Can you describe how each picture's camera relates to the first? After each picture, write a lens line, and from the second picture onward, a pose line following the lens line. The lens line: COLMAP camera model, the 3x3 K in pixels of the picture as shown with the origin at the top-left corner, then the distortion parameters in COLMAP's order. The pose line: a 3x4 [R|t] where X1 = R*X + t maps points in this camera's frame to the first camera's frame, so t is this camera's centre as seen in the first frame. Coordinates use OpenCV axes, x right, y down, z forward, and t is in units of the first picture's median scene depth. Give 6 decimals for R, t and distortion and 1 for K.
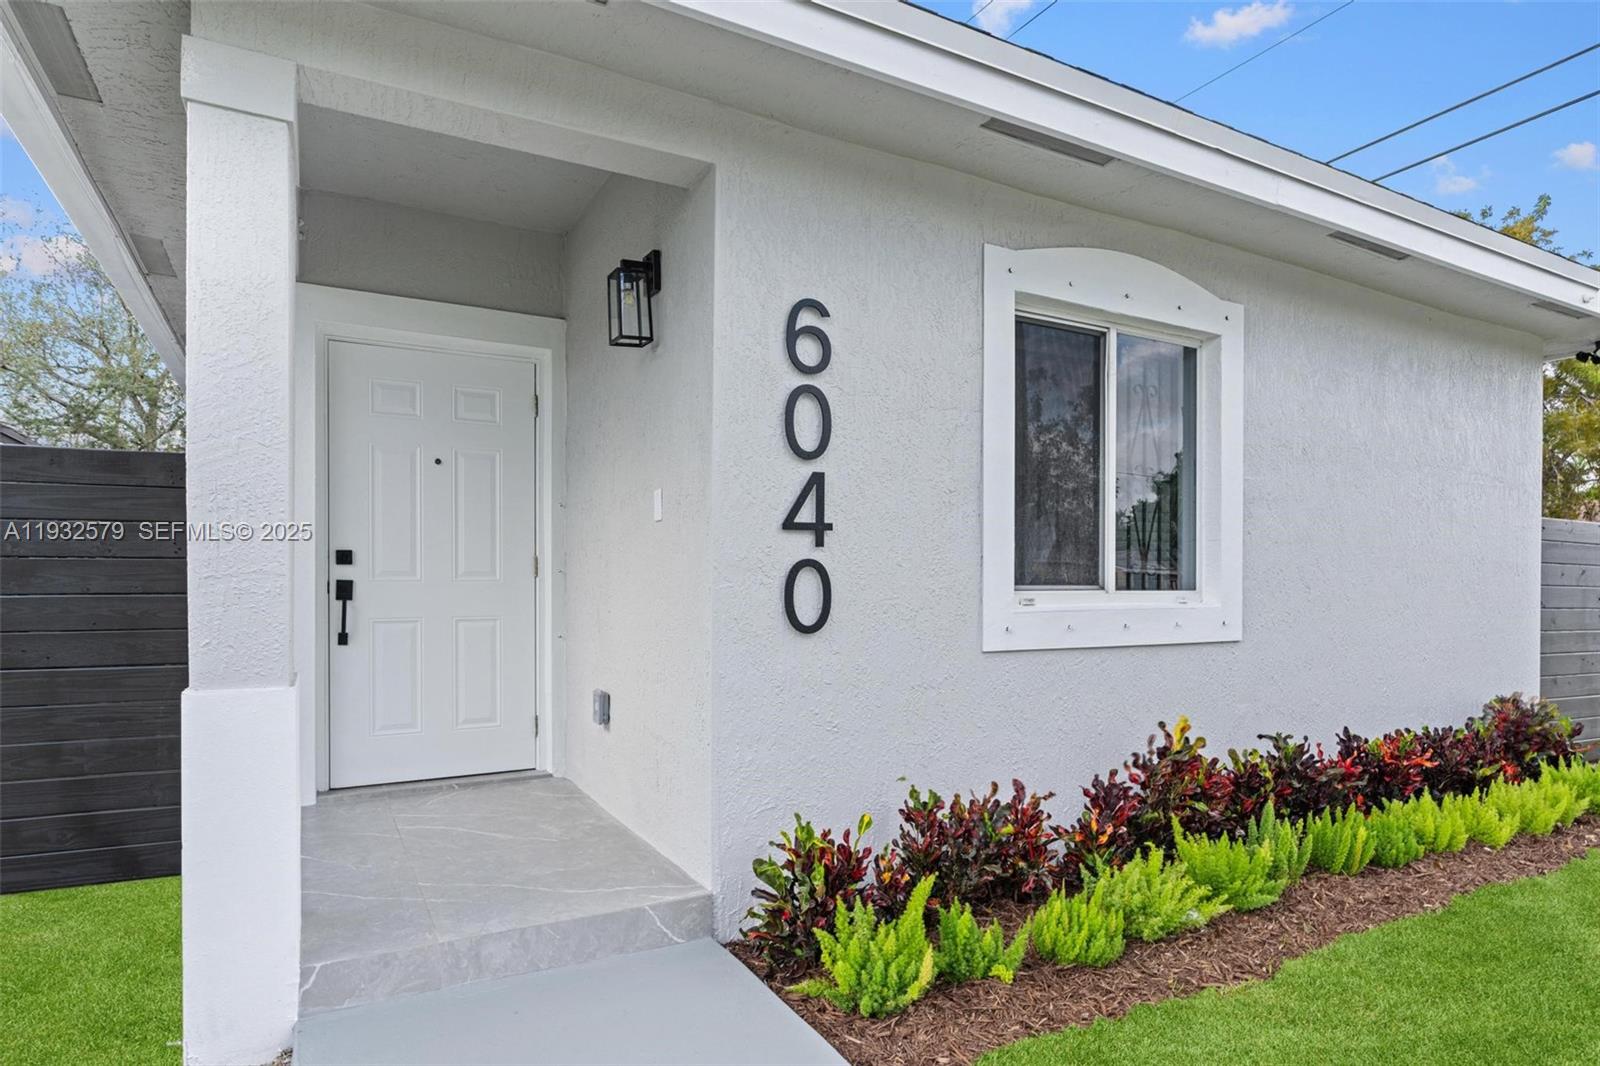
lens RADIAL K [[920.3, 0, 813.3], [0, 920.3, 582.6], [0, 0, 1]] dist [-0.009825, 0.000634]
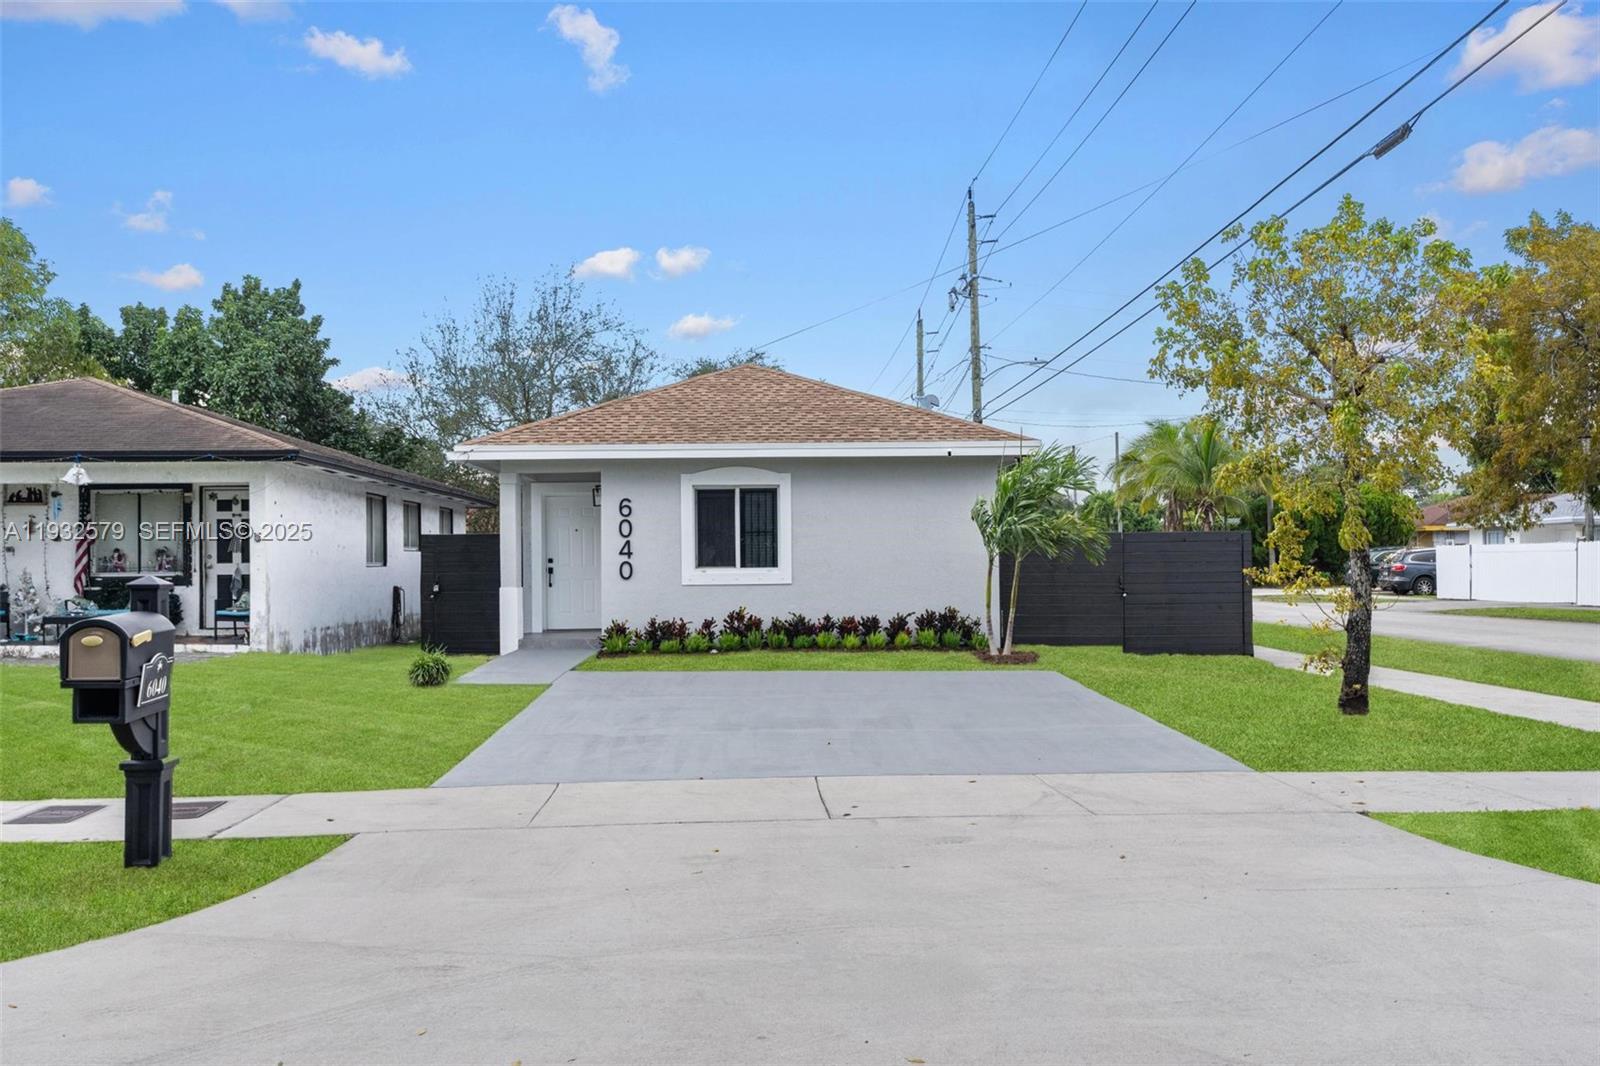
lens RADIAL K [[1365.7, 0, 794.9], [0, 1365.7, 535.9], [0, 0, 1]] dist [-0.004552, 0.000503]
pose [[0.889603, -0.023000, -0.456155, 3.321962], [0.014456, 0.999649, -0.022210, 0.007051], [0.456506, 0.013164, 0.889623, -3.938557]]
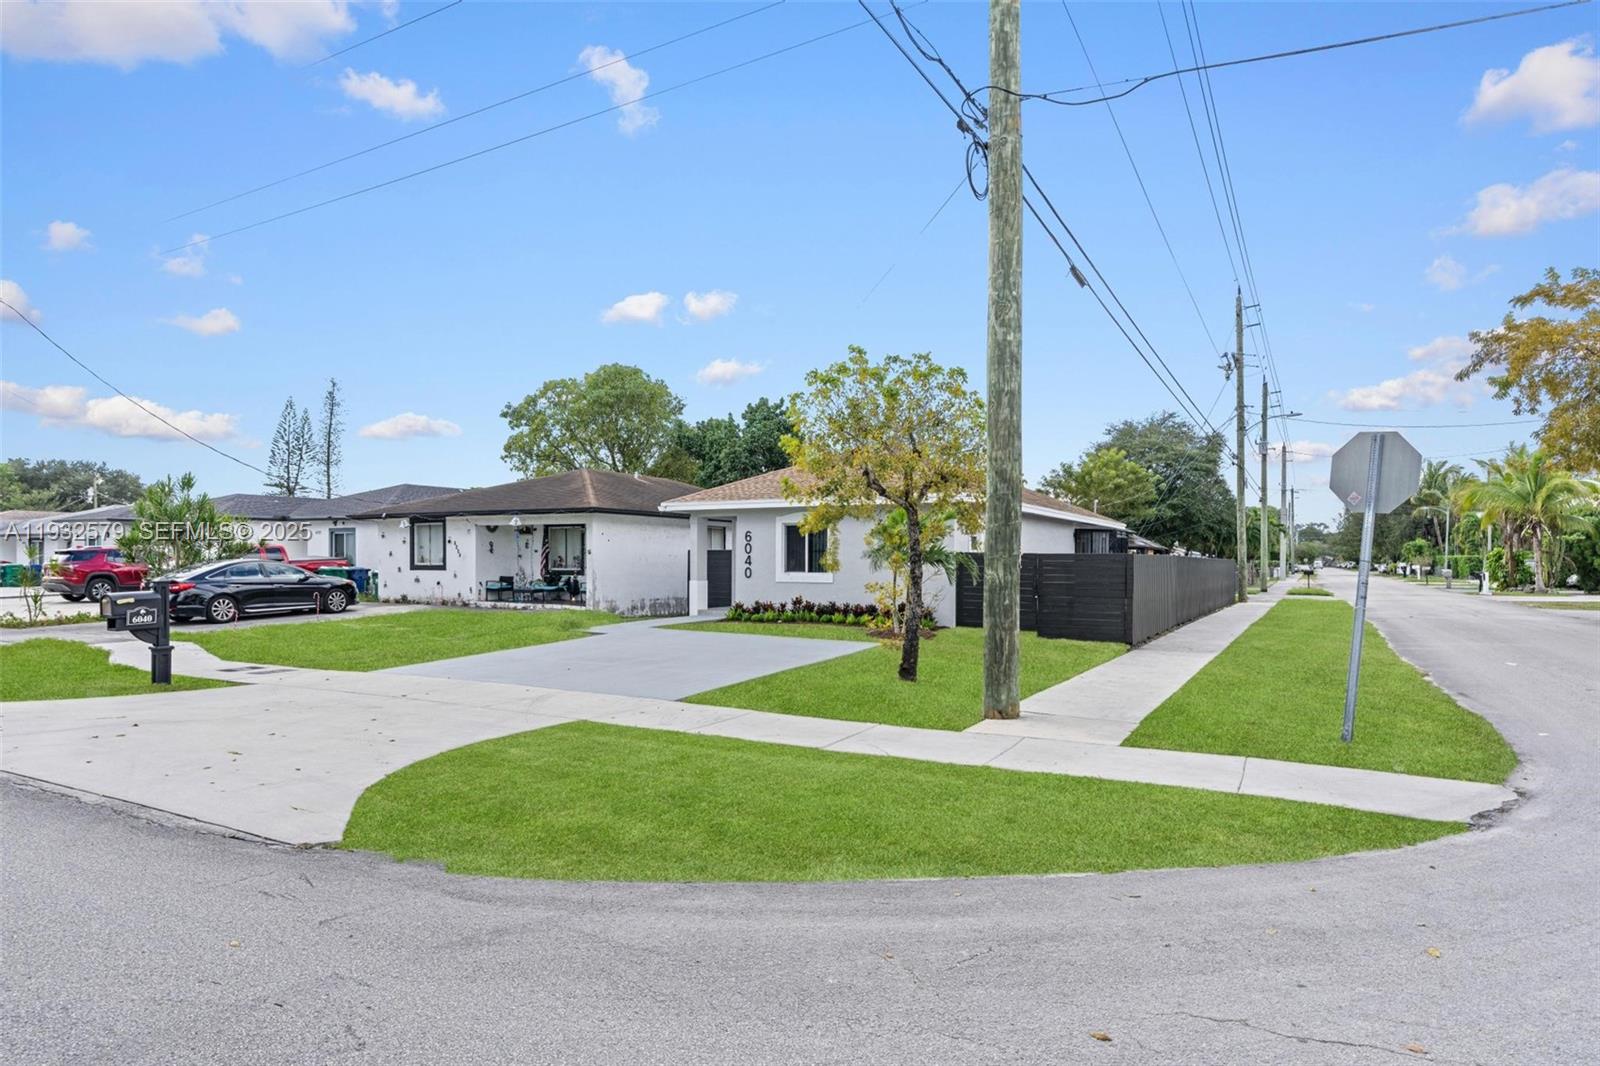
lens RADIAL K [[920.3, 0, 804.4], [0, 920.3, 544.2], [0, 0, 1]] dist [-0.009825, 0.000634]
pose [[0.521670, -0.017404, -0.852970, 6.076178], [-0.002373, 0.999758, -0.021851, -0.048587], [0.853144, 0.013423, 0.521502, -2.270235]]
